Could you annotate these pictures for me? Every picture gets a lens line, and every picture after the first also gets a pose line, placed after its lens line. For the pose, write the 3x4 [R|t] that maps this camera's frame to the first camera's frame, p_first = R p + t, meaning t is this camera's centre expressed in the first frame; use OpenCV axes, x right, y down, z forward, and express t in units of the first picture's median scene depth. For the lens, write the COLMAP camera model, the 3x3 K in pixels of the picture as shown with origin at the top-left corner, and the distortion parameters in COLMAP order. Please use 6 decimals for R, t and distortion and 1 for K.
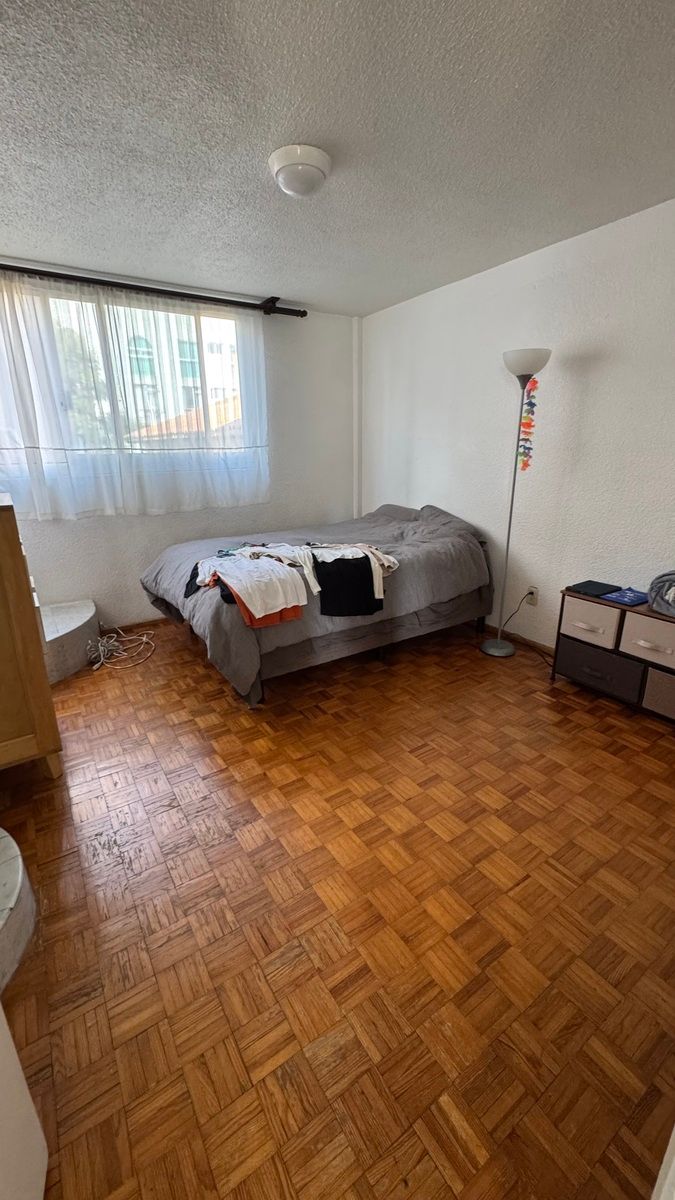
lens RADIAL K [[478.1, 0, 338.3], [0, 478.1, 599.5], [0, 0, 1]] dist [-0.003253, 0.000339]
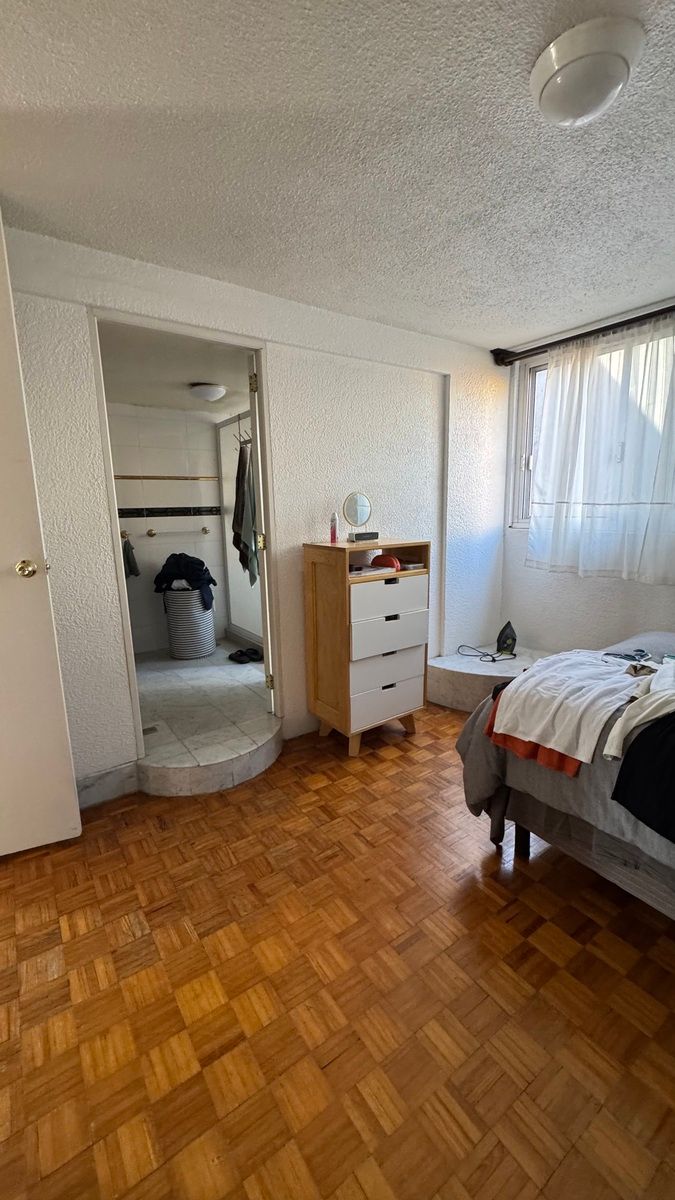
lens RADIAL K [[478.1, 0, 338.3], [0, 478.1, 599.5], [0, 0, 1]] dist [-0.003253, 0.000339]
pose [[0.026687, 0.202977, -0.978820, 0.462814], [-0.285808, 0.939844, 0.187103, -0.202930], [0.957915, 0.274761, 0.083094, 0.585600]]
